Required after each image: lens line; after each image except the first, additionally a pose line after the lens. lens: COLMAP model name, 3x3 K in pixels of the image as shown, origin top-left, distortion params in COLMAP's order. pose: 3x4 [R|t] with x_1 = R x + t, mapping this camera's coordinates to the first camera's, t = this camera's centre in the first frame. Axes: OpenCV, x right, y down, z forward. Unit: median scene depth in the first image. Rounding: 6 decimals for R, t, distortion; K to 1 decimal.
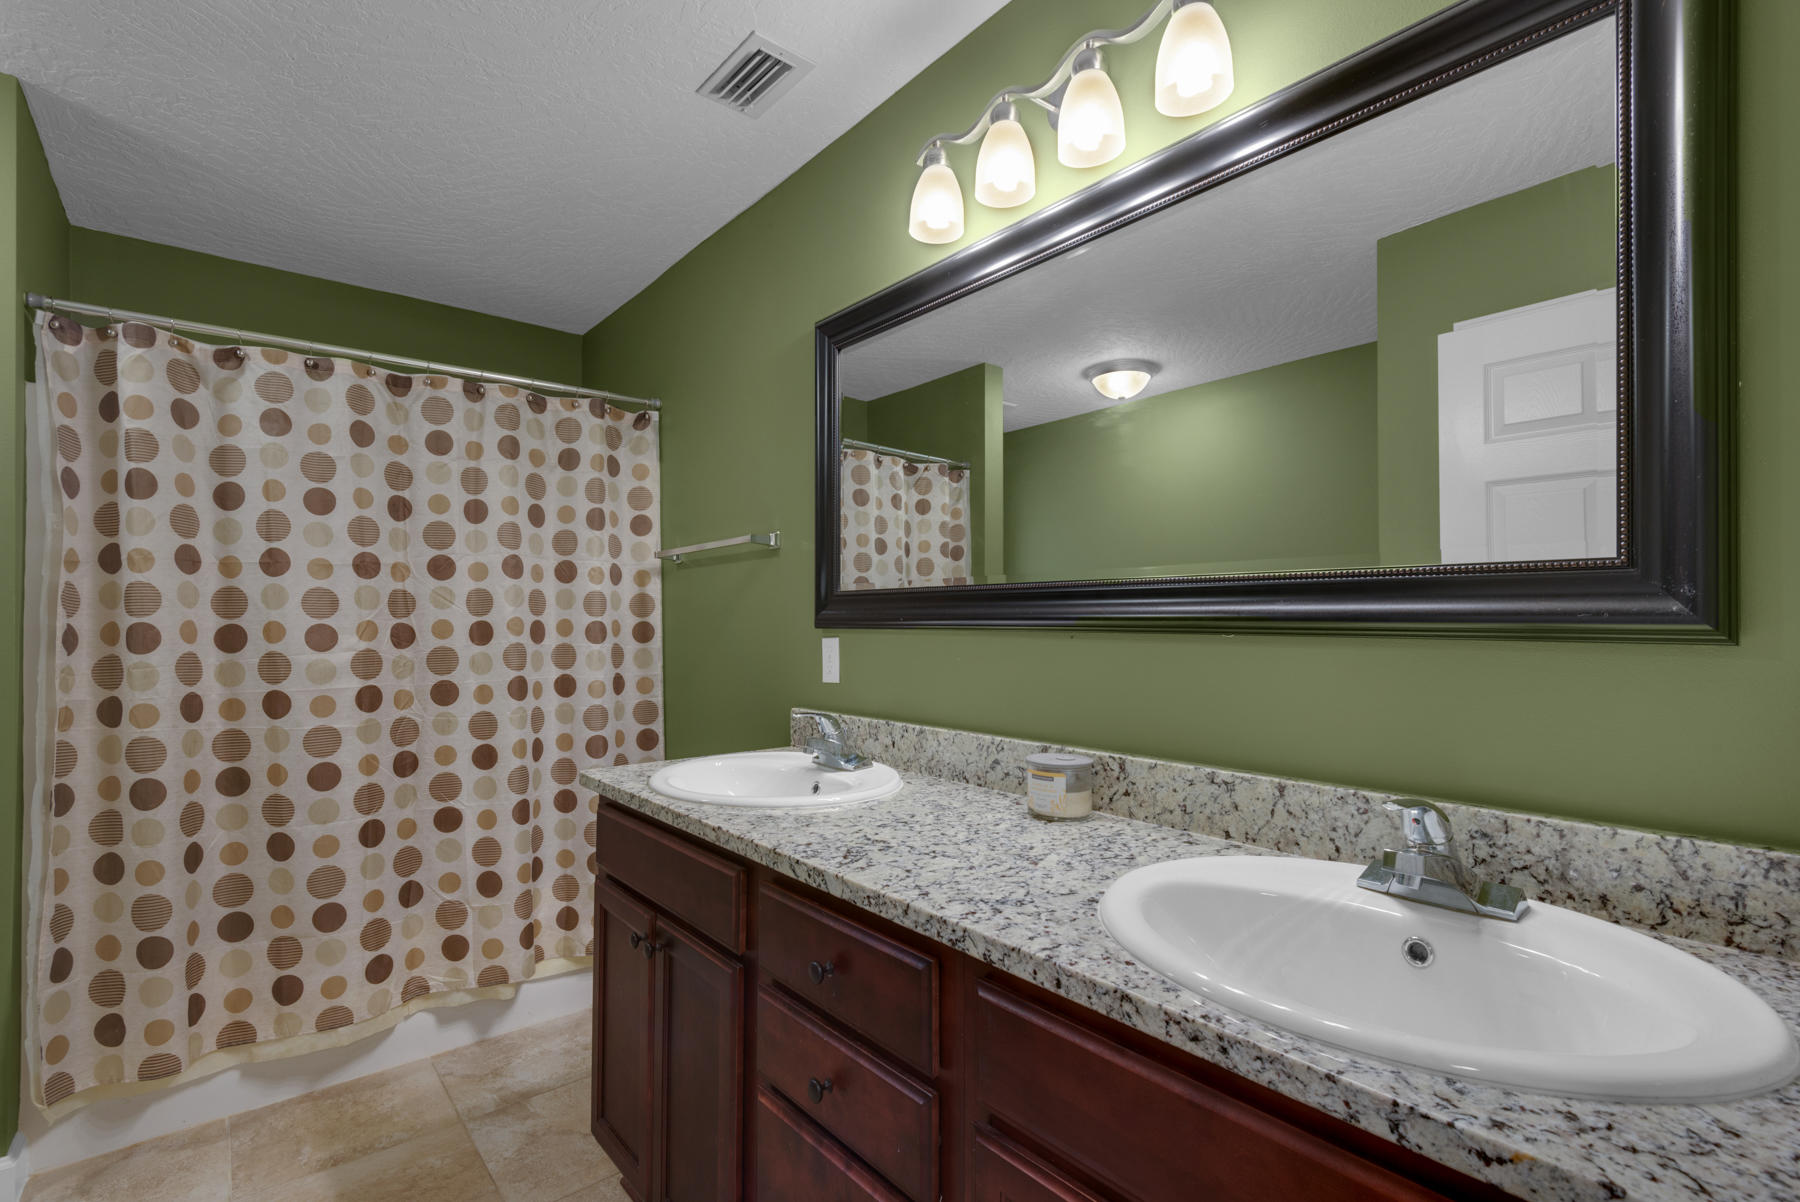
lens RADIAL K [[817.7, 0, 912.6], [0, 817.7, 602.1], [0, 0, 1]] dist [0.036931, -0.014759]
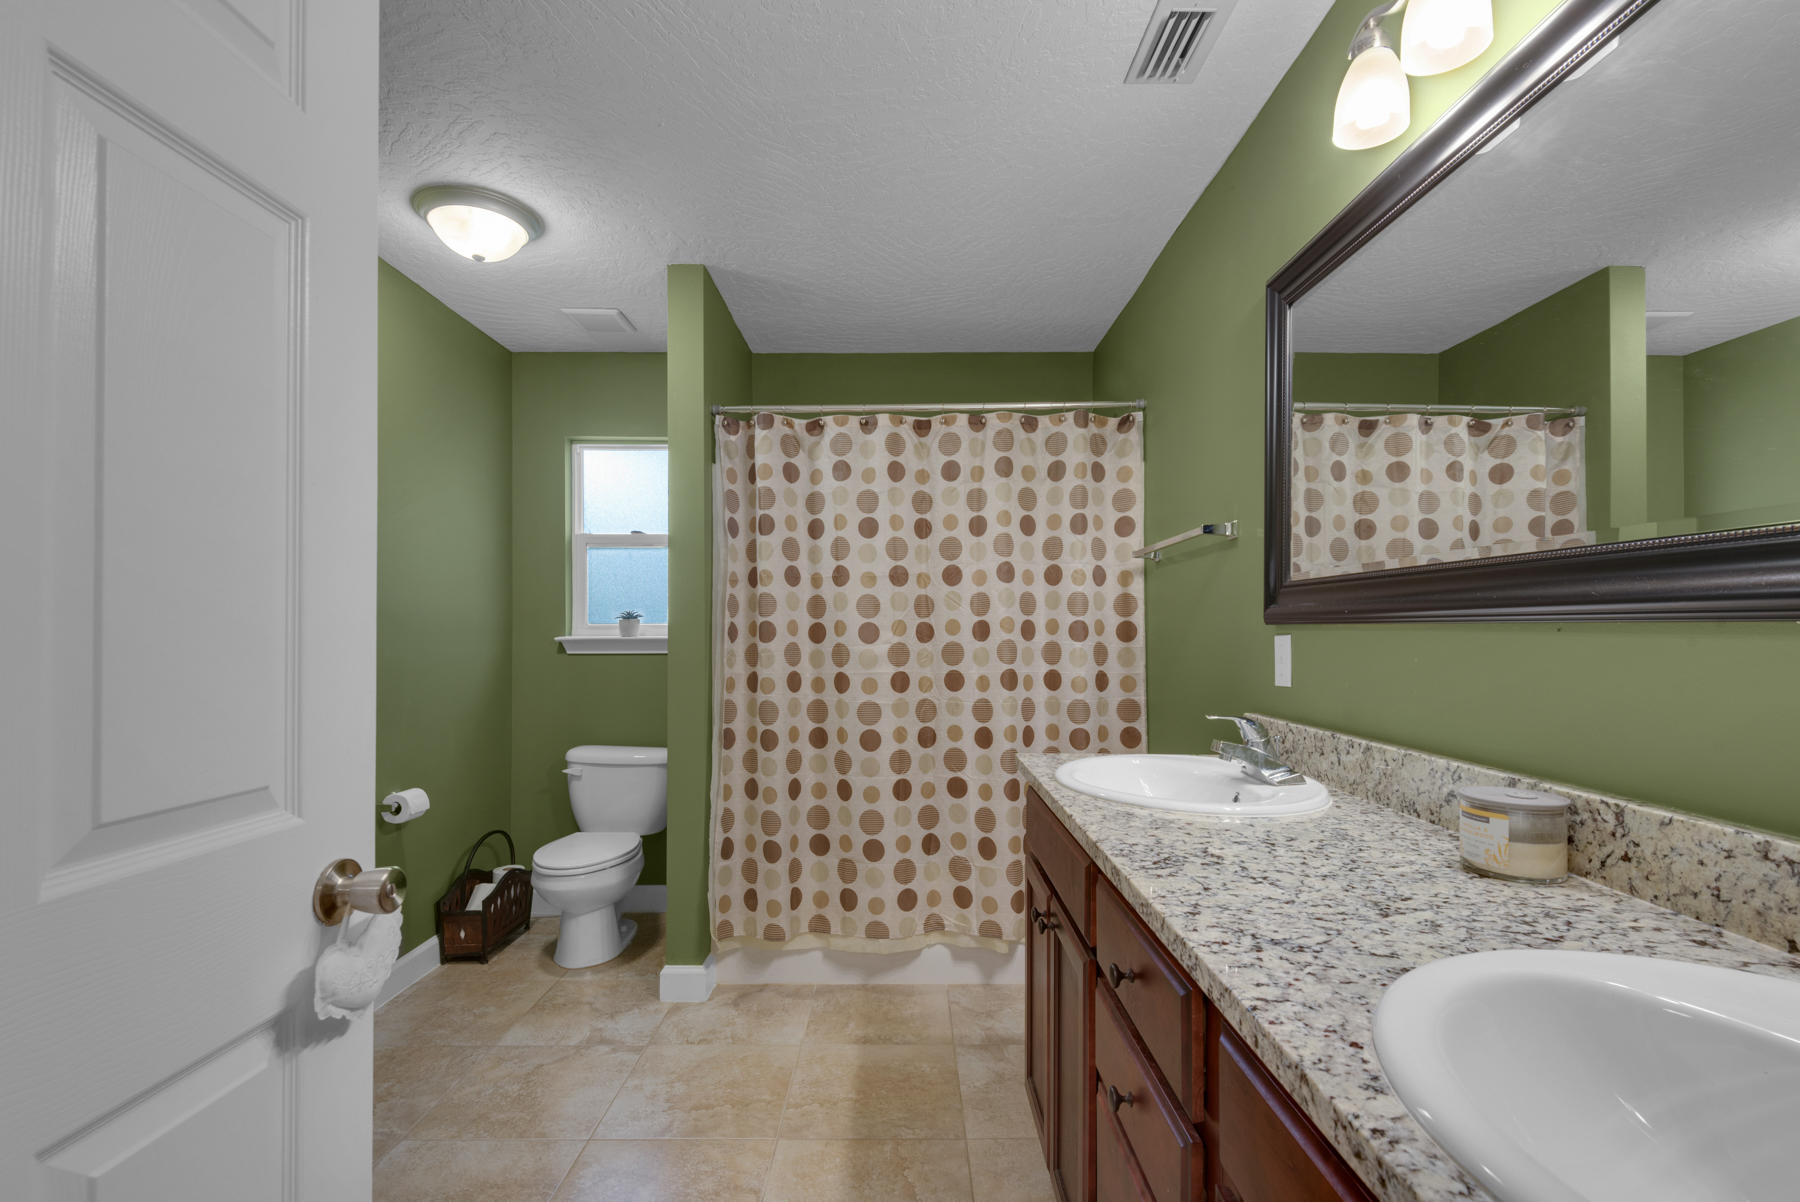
lens RADIAL K [[817.7, 0, 895.7], [0, 817.7, 610.9], [0, 0, 1]] dist [0.036931, -0.014759]
pose [[0.772202, -0.012829, -0.635248, 0.138914], [0.015423, 0.999880, -0.001444, 0.012023], [0.635190, -0.008682, 0.772307, 0.049966]]
